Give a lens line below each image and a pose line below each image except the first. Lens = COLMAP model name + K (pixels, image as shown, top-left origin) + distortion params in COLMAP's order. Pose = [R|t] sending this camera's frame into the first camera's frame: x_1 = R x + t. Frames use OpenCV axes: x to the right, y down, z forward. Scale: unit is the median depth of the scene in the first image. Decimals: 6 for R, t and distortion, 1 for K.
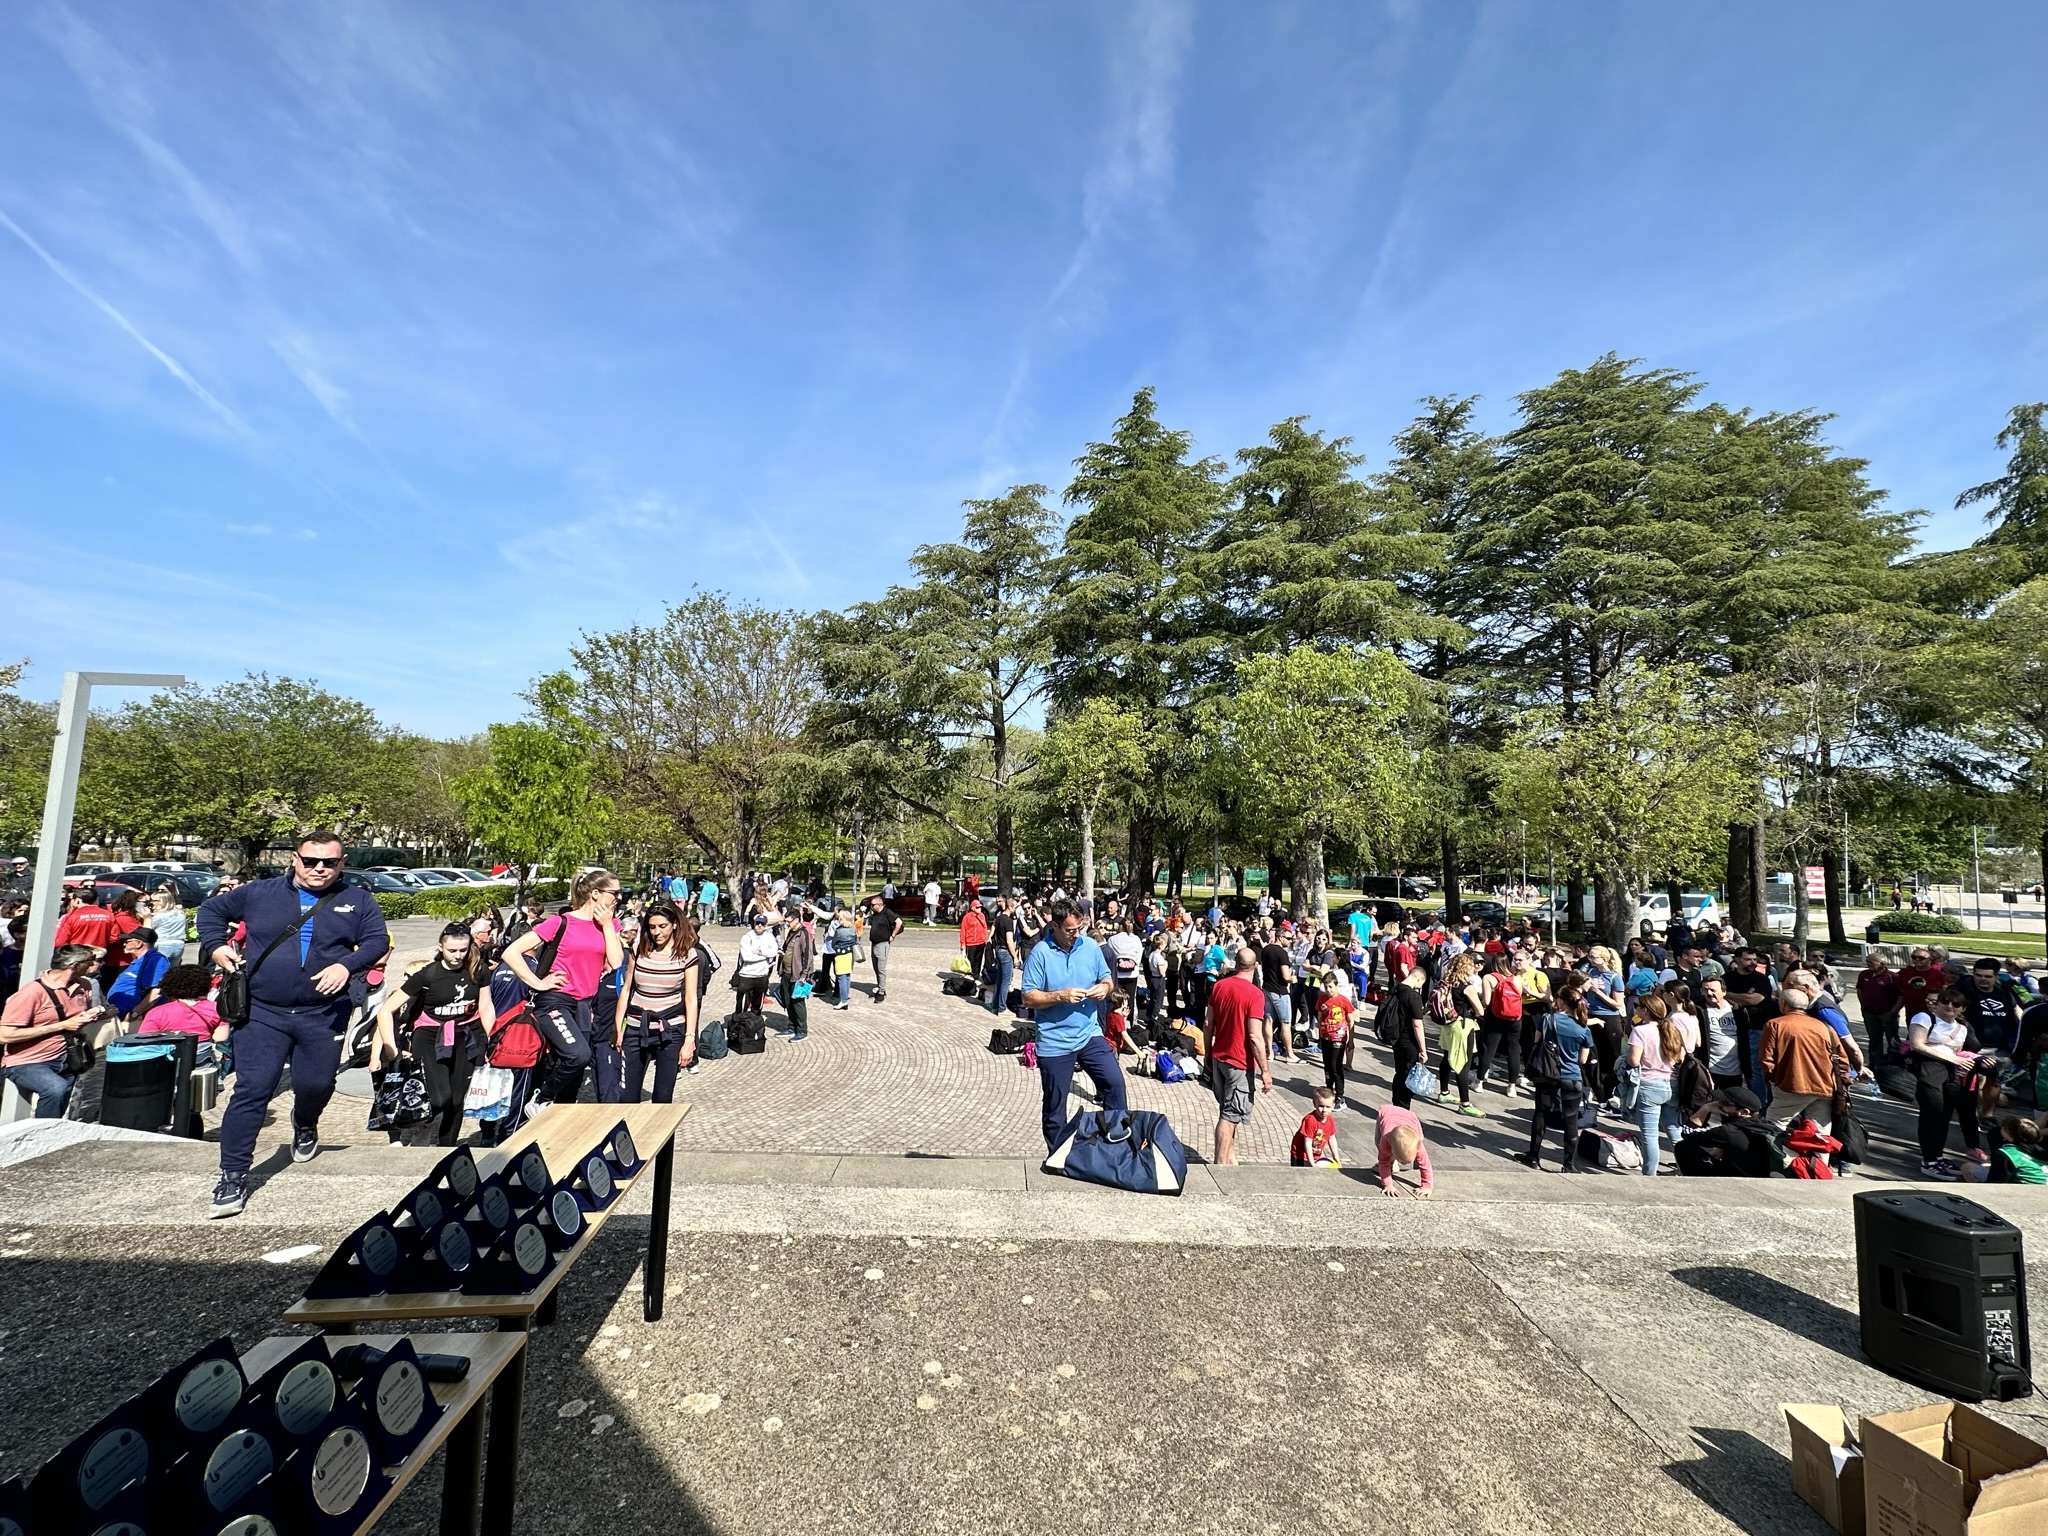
lens RADIAL K [[814.9, 0, 1024.2], [0, 814.9, 768.8], [0, 0, 1]] dist [-0.001339, 0.000143]
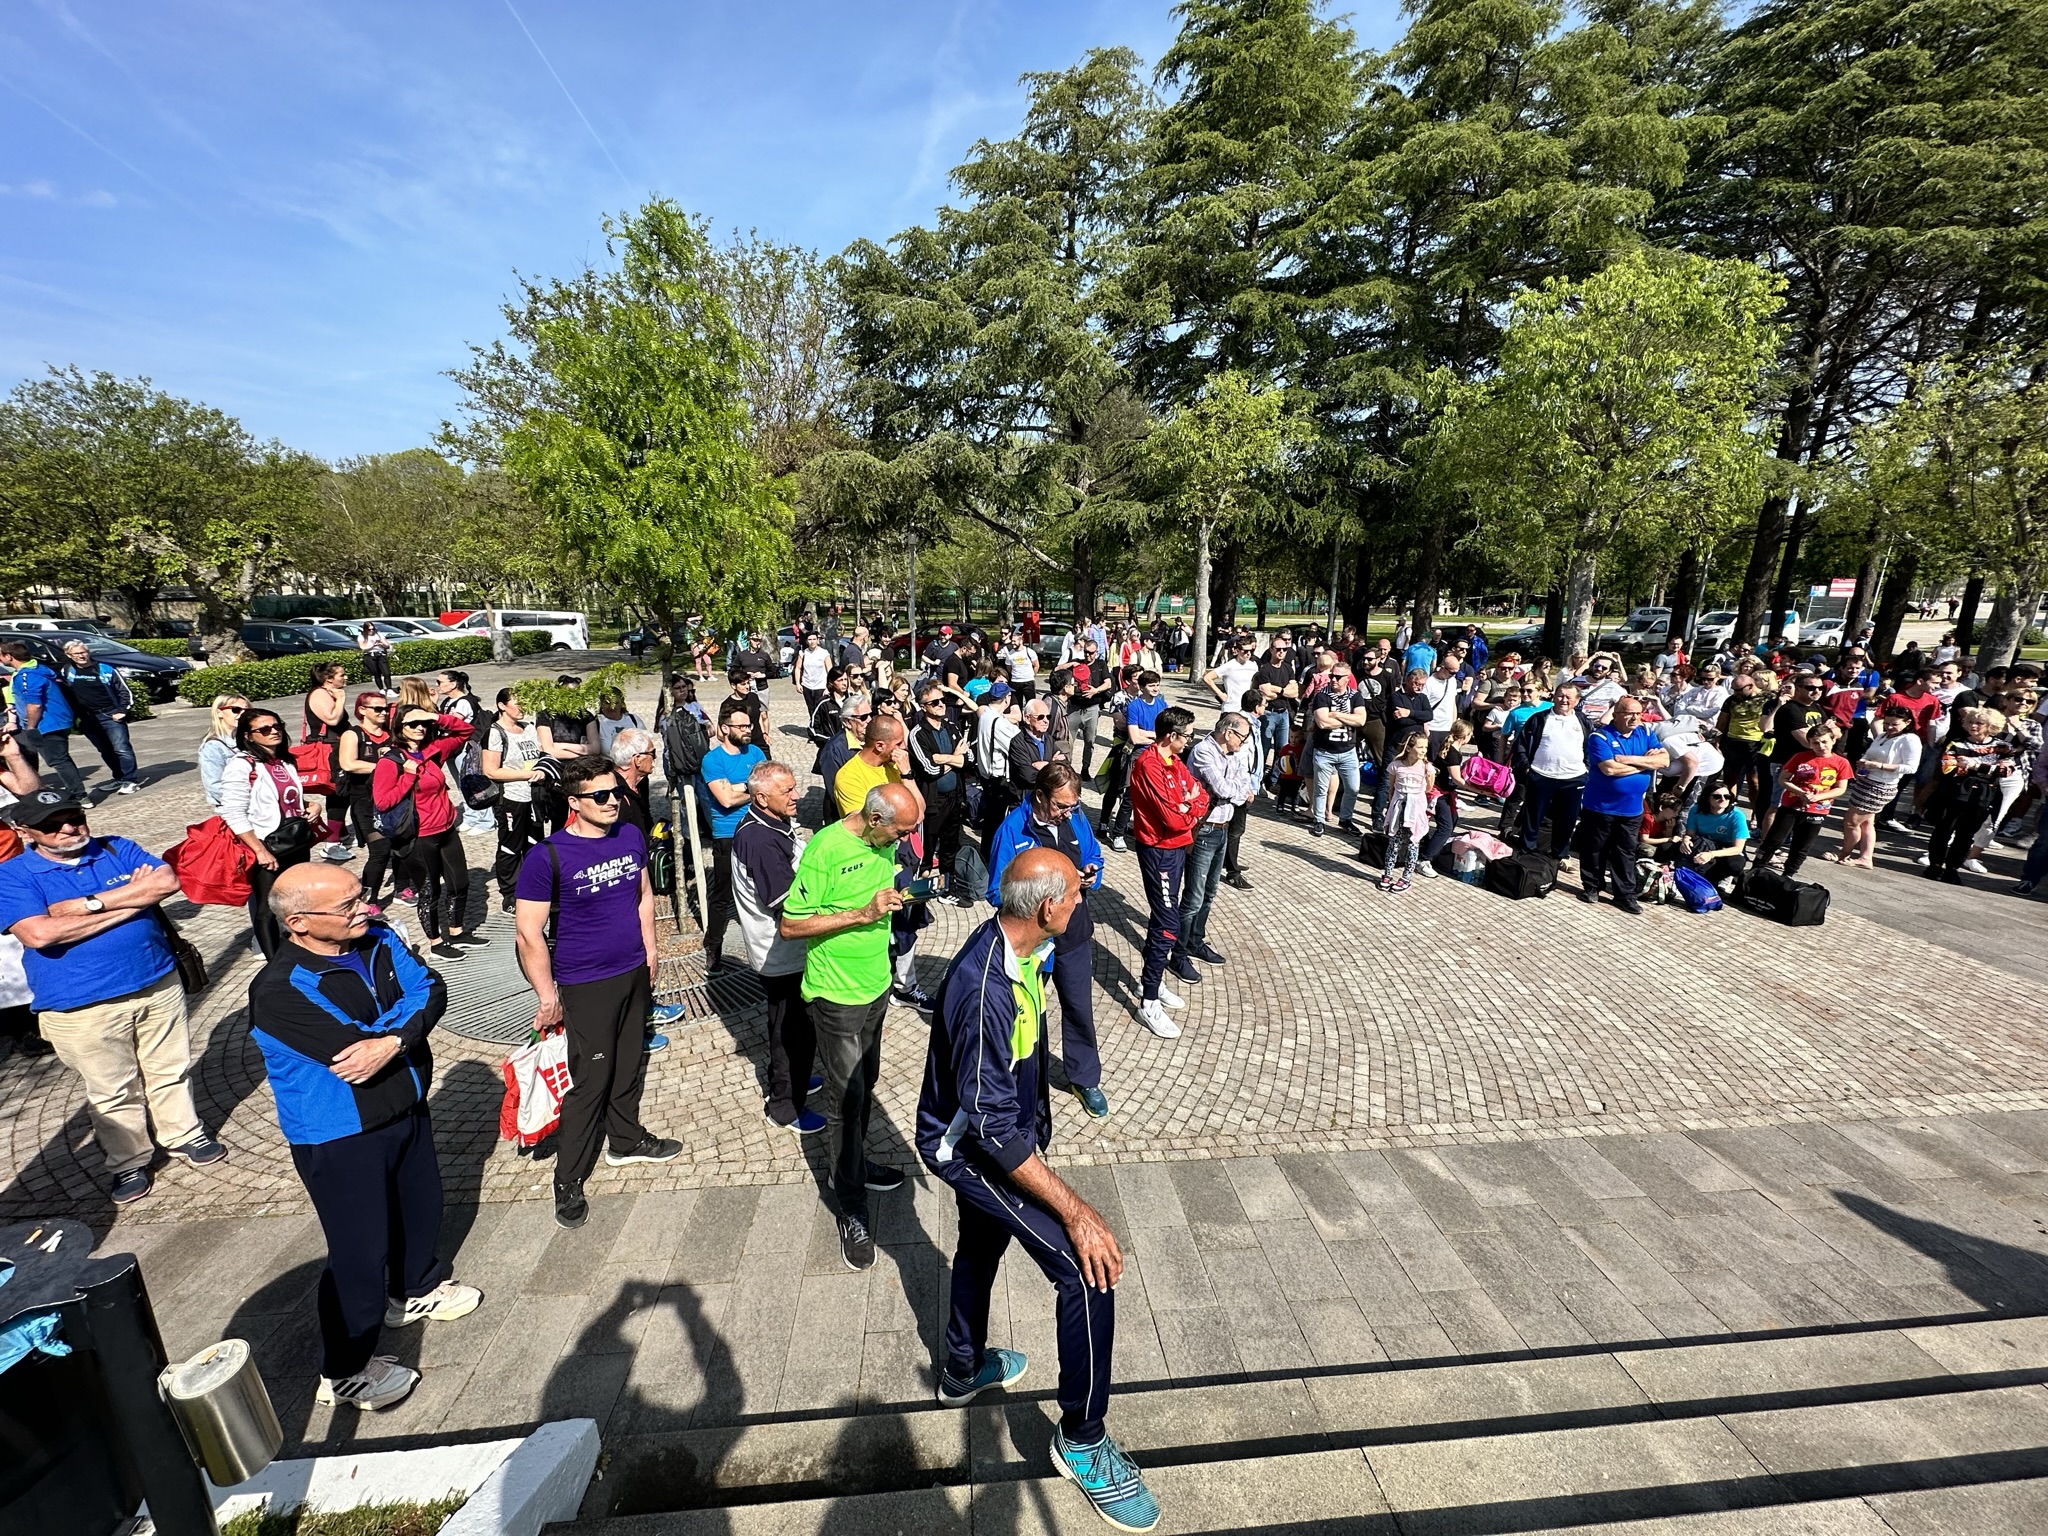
lens RADIAL K [[814.9, 0, 1024.2], [0, 814.9, 768.8], [0, 0, 1]] dist [-0.001339, 0.000143]
pose [[0.997961, -0.036332, 0.052473, -0.118452], [0.017698, 0.947447, 0.319424, 0.014462], [-0.061321, -0.317844, 0.946158, 0.126874]]
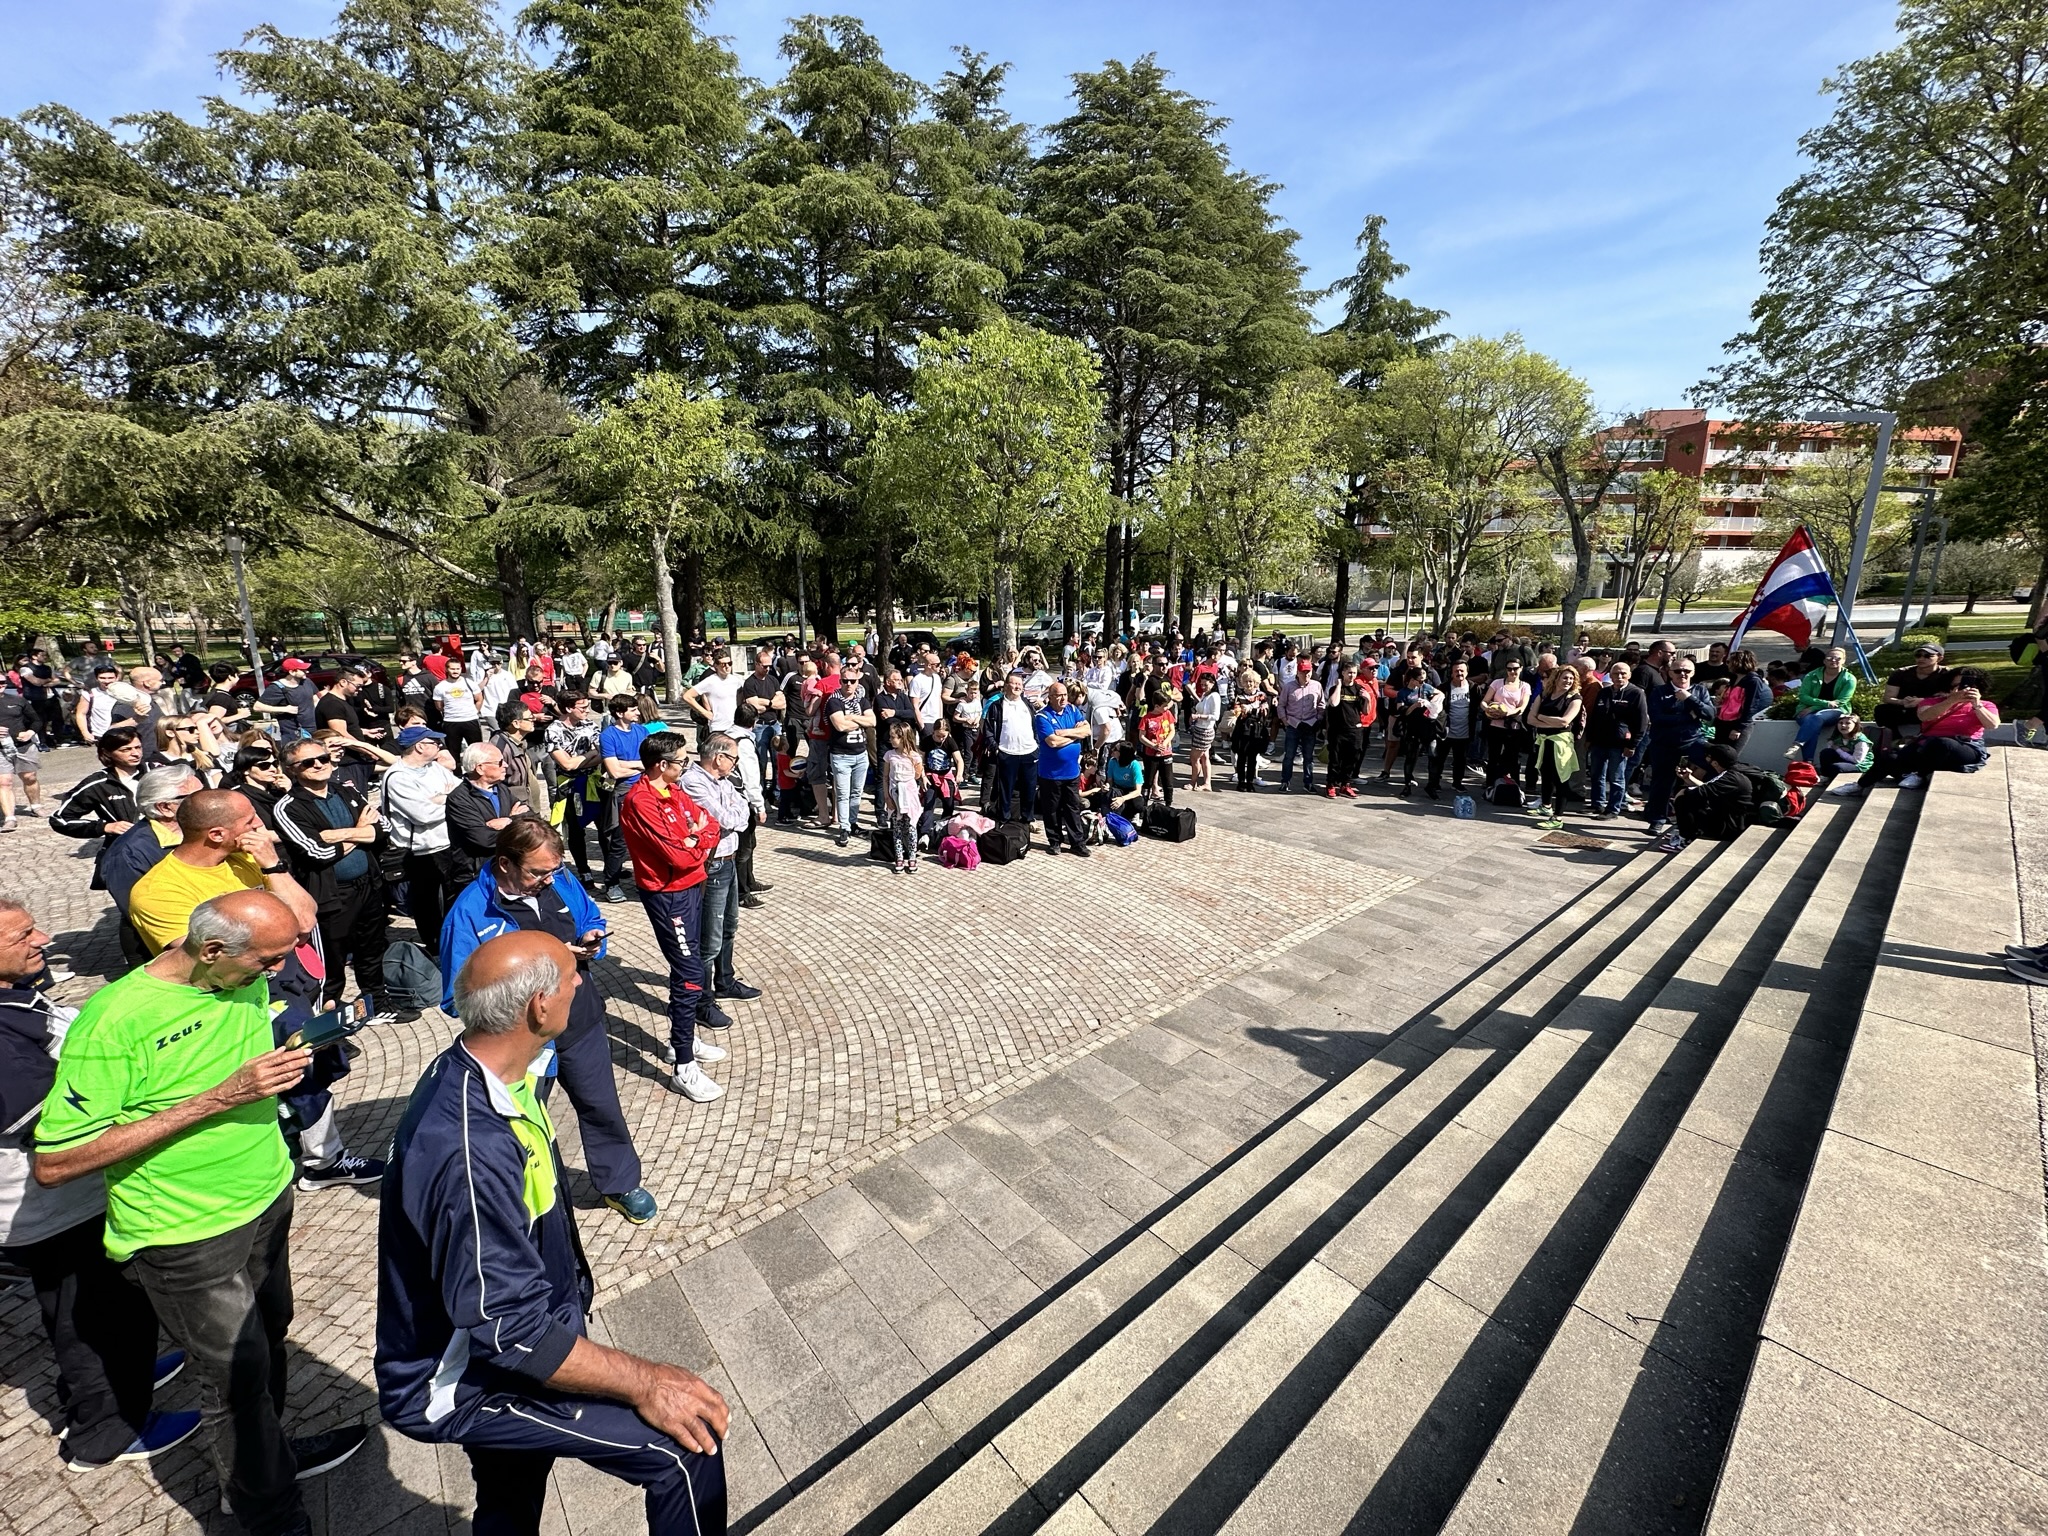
lens RADIAL K [[814.9, 0, 1024.2], [0, 814.9, 768.8], [0, 0, 1]] dist [-0.001339, 0.000143]
pose [[0.777232, -0.169718, 0.605893, -0.118427], [-0.027374, 0.952904, 0.302034, 0.015900], [-0.628619, -0.251336, 0.735981, 0.133174]]
